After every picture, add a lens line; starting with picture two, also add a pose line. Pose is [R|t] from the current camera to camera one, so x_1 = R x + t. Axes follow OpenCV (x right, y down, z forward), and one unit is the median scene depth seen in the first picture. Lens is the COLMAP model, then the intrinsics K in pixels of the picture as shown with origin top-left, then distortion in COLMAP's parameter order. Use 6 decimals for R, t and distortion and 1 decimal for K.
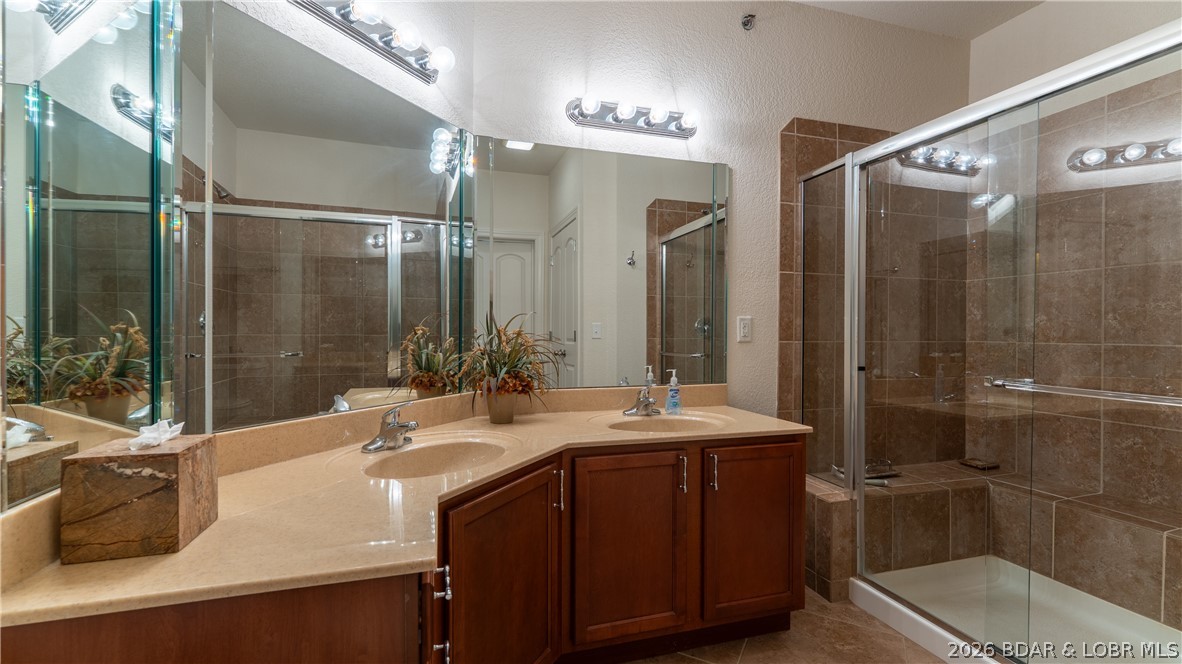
lens RADIAL K [[507.3, 0, 580.3], [0, 507.3, 336.0], [0, 0, 1]] dist [0.003329, -0.003969]
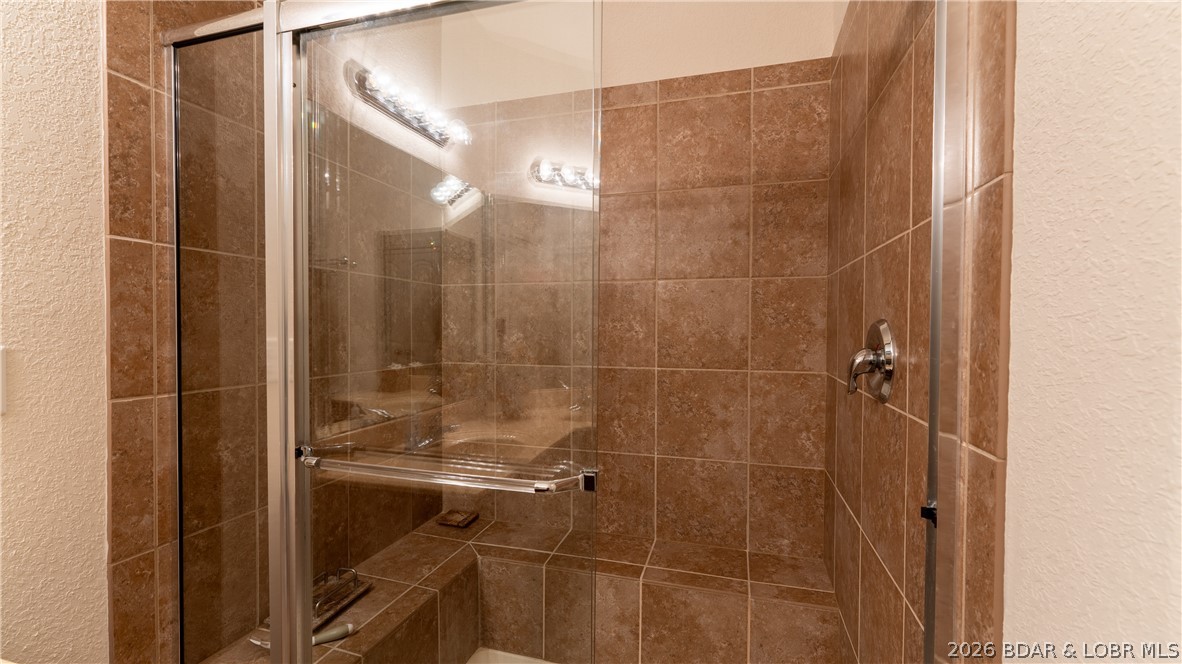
lens RADIAL K [[507.3, 0, 580.3], [0, 507.3, 336.0], [0, 0, 1]] dist [0.003329, -0.003969]
pose [[0.555374, -0.016793, 0.831431, 0.258502], [0.004816, 0.999844, 0.016978, -0.048651], [-0.831587, -0.005425, 0.555368, 0.439507]]
